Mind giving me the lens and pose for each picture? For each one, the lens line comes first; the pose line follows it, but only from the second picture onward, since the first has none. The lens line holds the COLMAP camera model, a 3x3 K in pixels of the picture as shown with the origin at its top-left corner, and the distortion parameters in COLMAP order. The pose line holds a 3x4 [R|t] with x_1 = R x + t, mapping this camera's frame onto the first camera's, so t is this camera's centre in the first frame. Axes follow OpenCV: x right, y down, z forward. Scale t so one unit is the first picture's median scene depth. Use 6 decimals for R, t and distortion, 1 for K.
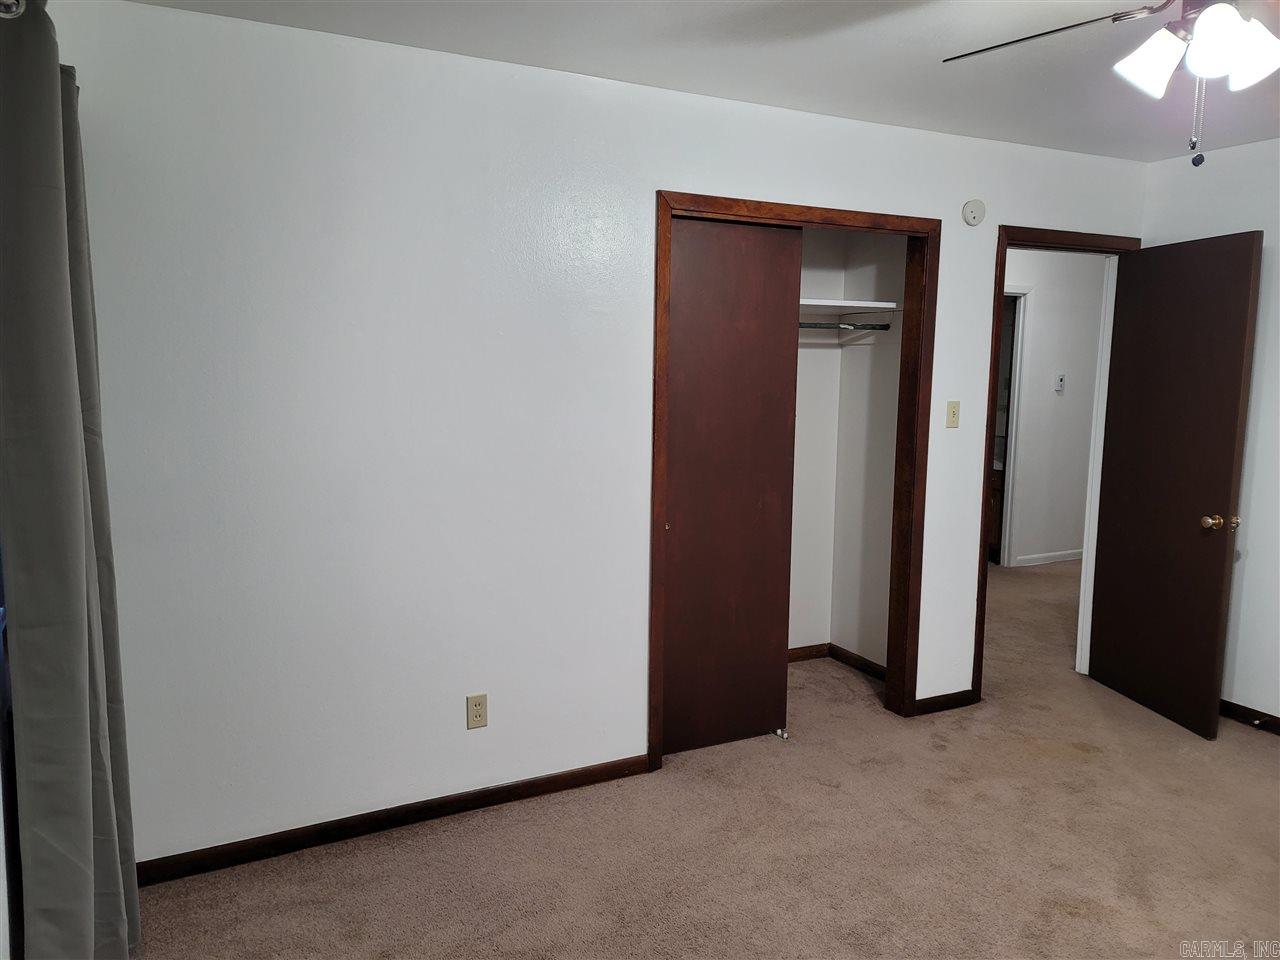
lens RADIAL K [[940.3, 0, 635.8], [0, 940.3, 478.1], [0, 0, 1]] dist [0.079904, -0.072624]
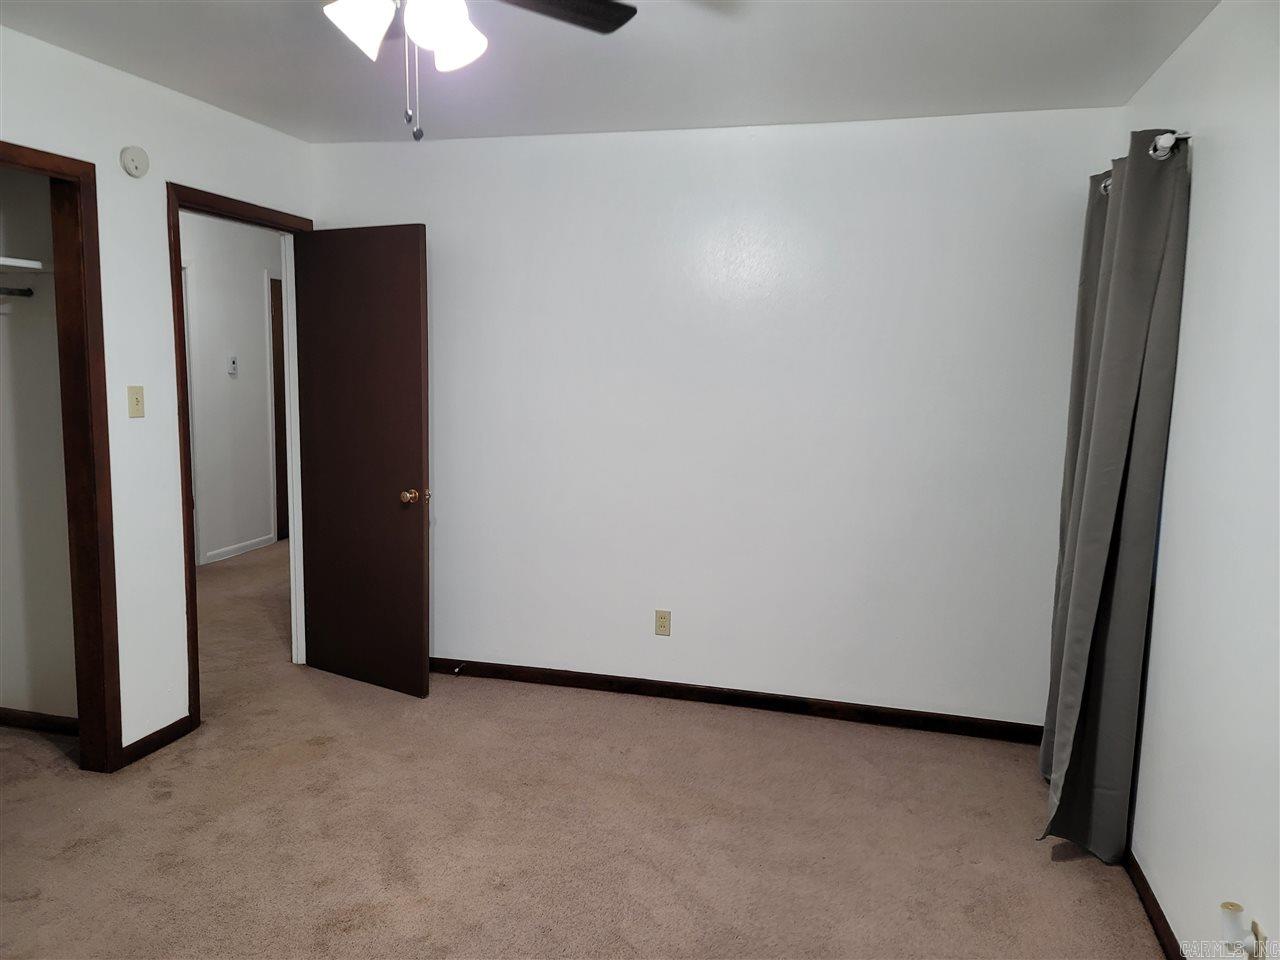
lens RADIAL K [[940.3, 0, 653.7], [0, 940.3, 478.7], [0, 0, 1]] dist [0.079904, -0.072624]
pose [[0.655052, -0.092465, 0.749904, -0.008047], [0.079116, 0.995422, 0.053629, -0.008361], [-0.751430, 0.024200, 0.659369, 0.099399]]
